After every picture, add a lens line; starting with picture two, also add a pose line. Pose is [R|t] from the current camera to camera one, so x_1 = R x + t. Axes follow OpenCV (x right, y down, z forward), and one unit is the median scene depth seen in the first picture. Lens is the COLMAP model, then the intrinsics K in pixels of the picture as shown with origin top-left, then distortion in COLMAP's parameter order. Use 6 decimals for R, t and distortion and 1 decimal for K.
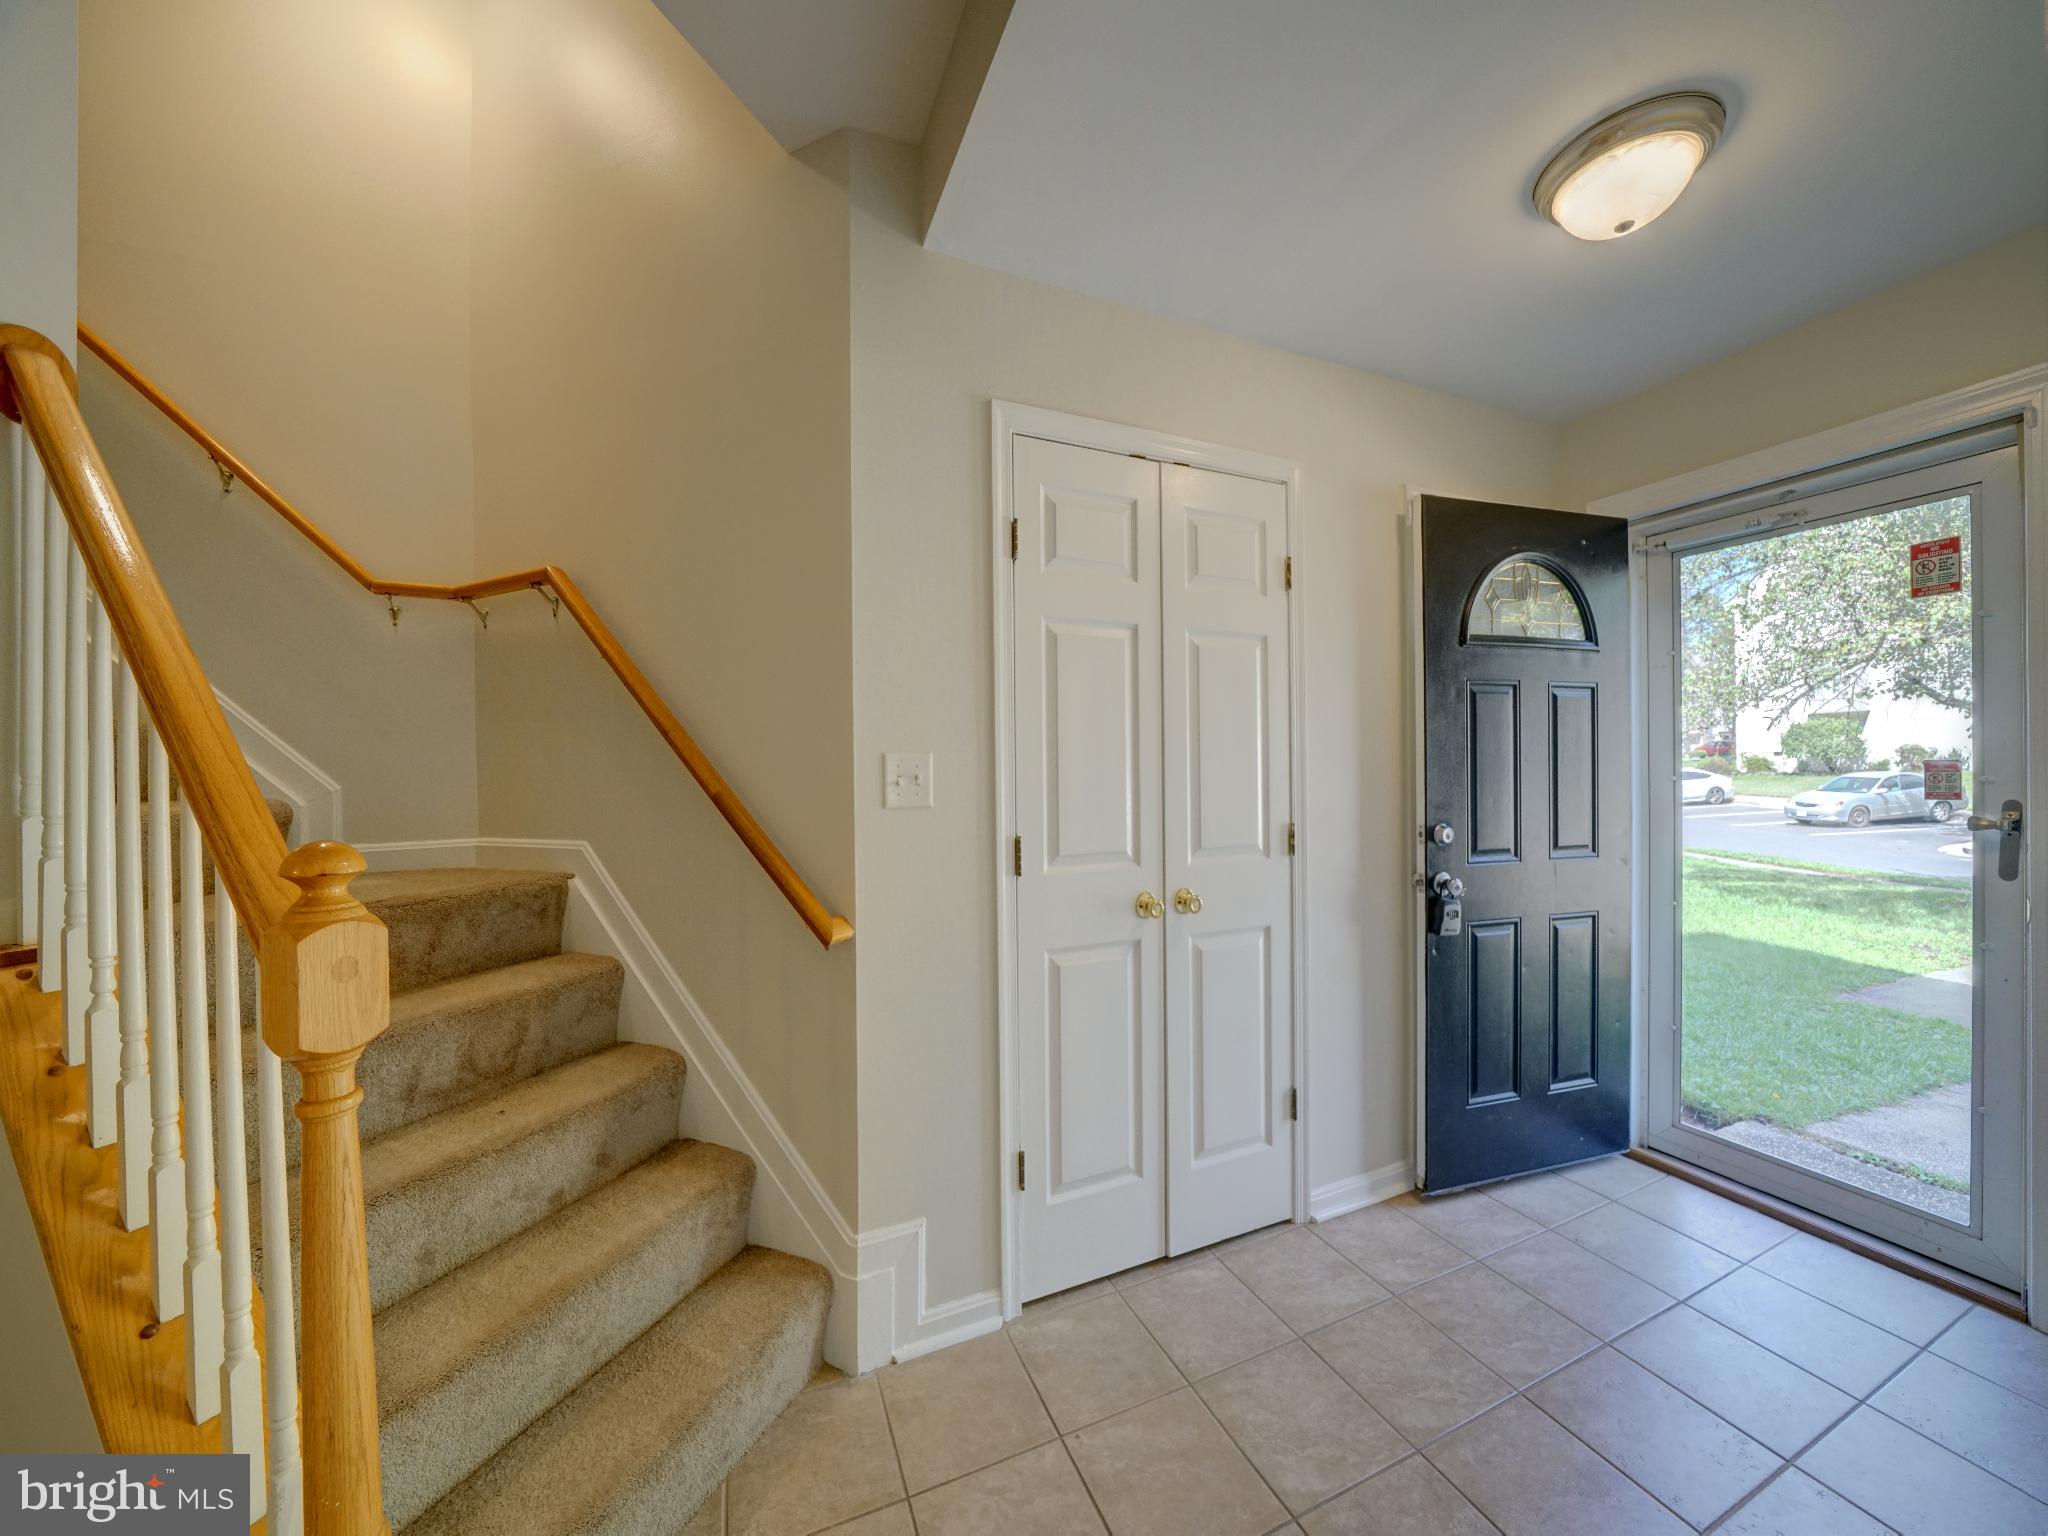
lens RADIAL K [[707.0, 0, 1017.3], [0, 707.0, 766.3], [0, 0, 1]] dist [-0.023064, 0.001198]
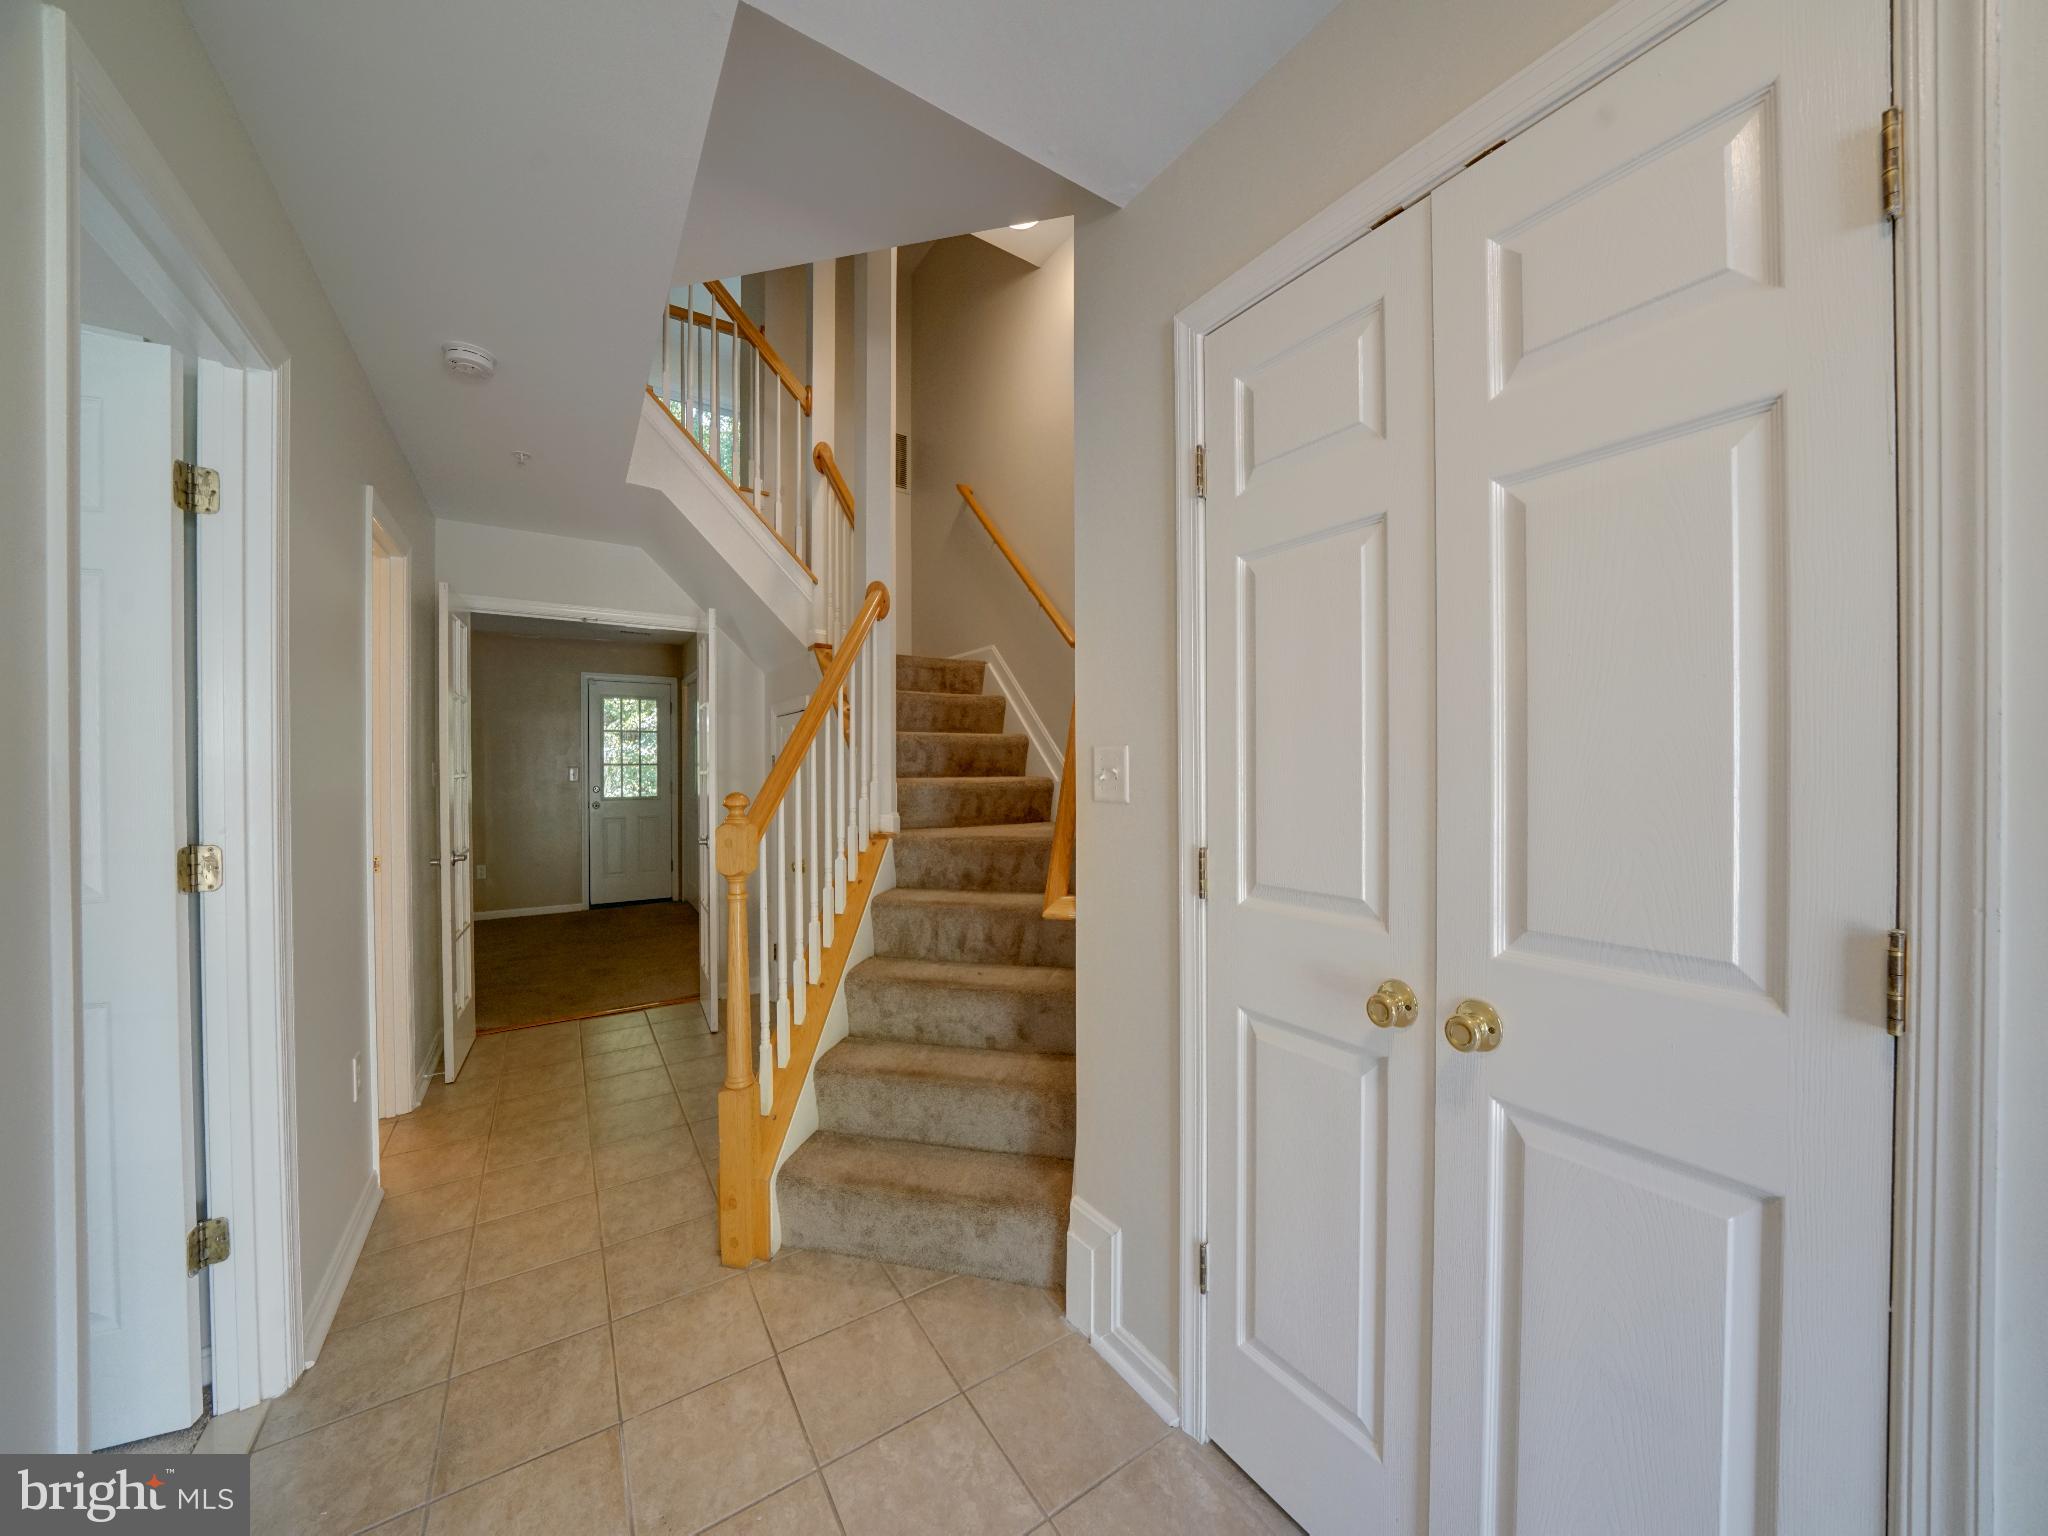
lens RADIAL K [[707.0, 0, 1019.7], [0, 707.0, 768.8], [0, 0, 1]] dist [-0.023064, 0.001198]
pose [[0.189361, 0.009626, -0.981860, 0.777592], [0.004523, 0.999933, 0.010675, 0.001713], [0.981897, -0.006463, 0.189304, 0.684020]]
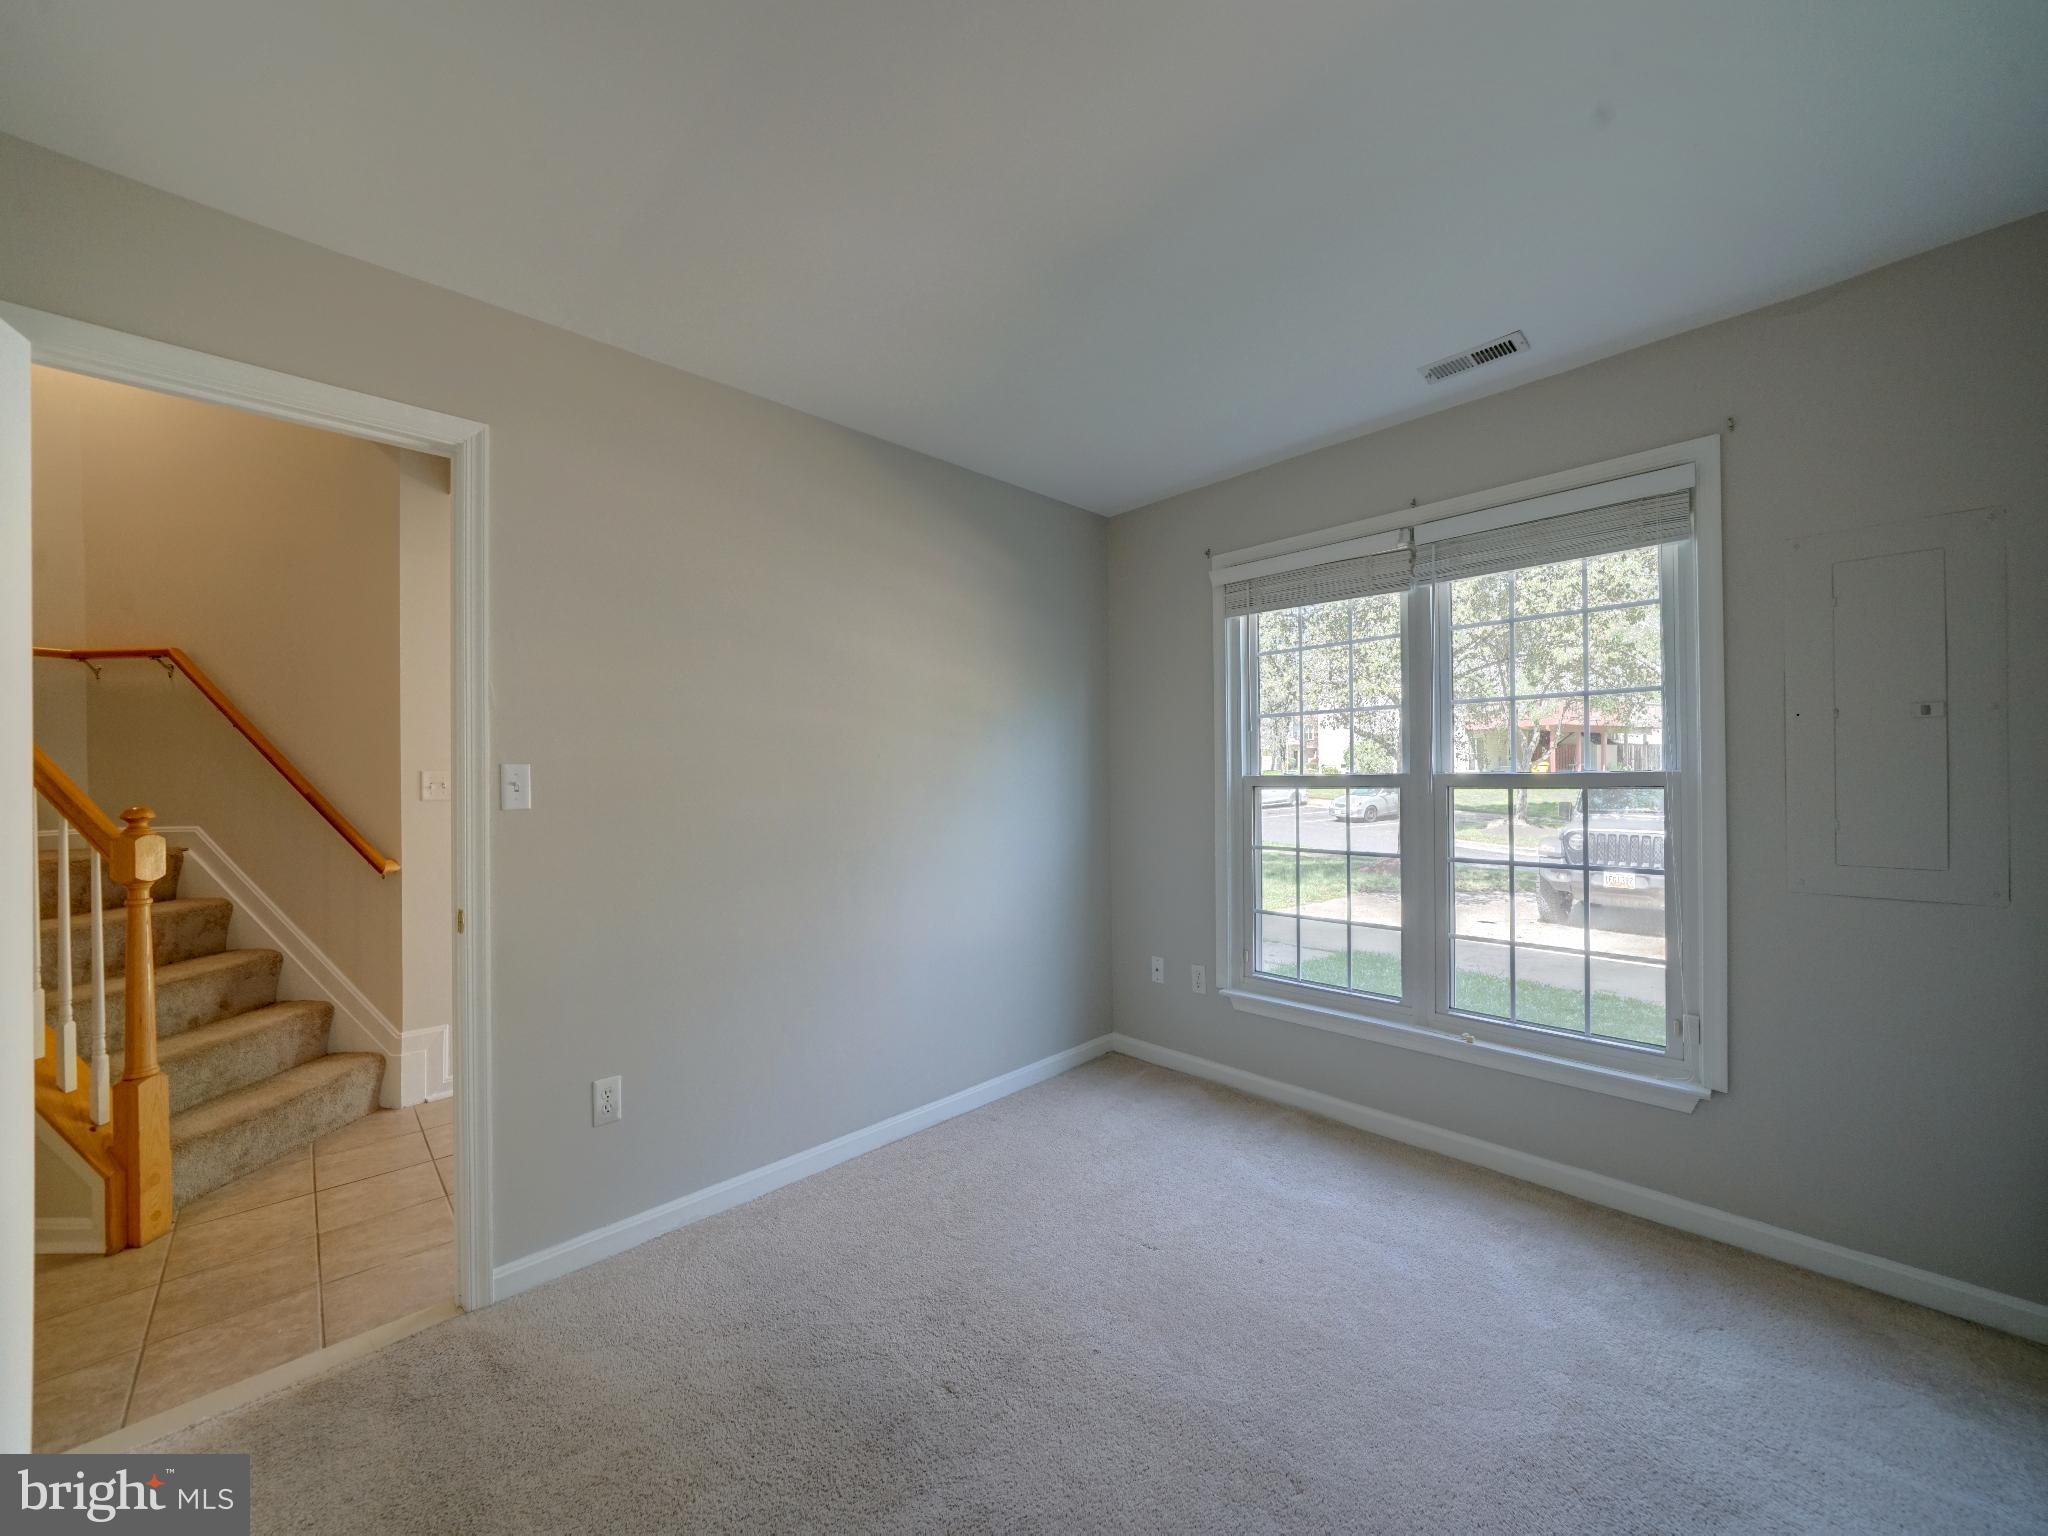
lens RADIAL K [[769.0, 0, 1016.5], [0, 769.0, 774.1], [0, 0, 1]] dist [-0.013027, 0.000933]
pose [[0.932201, 0.002968, 0.361930, 0.528568], [-0.002905, 0.999996, -0.000717, -0.013228], [-0.361930, -0.000383, 0.932205, -1.393429]]
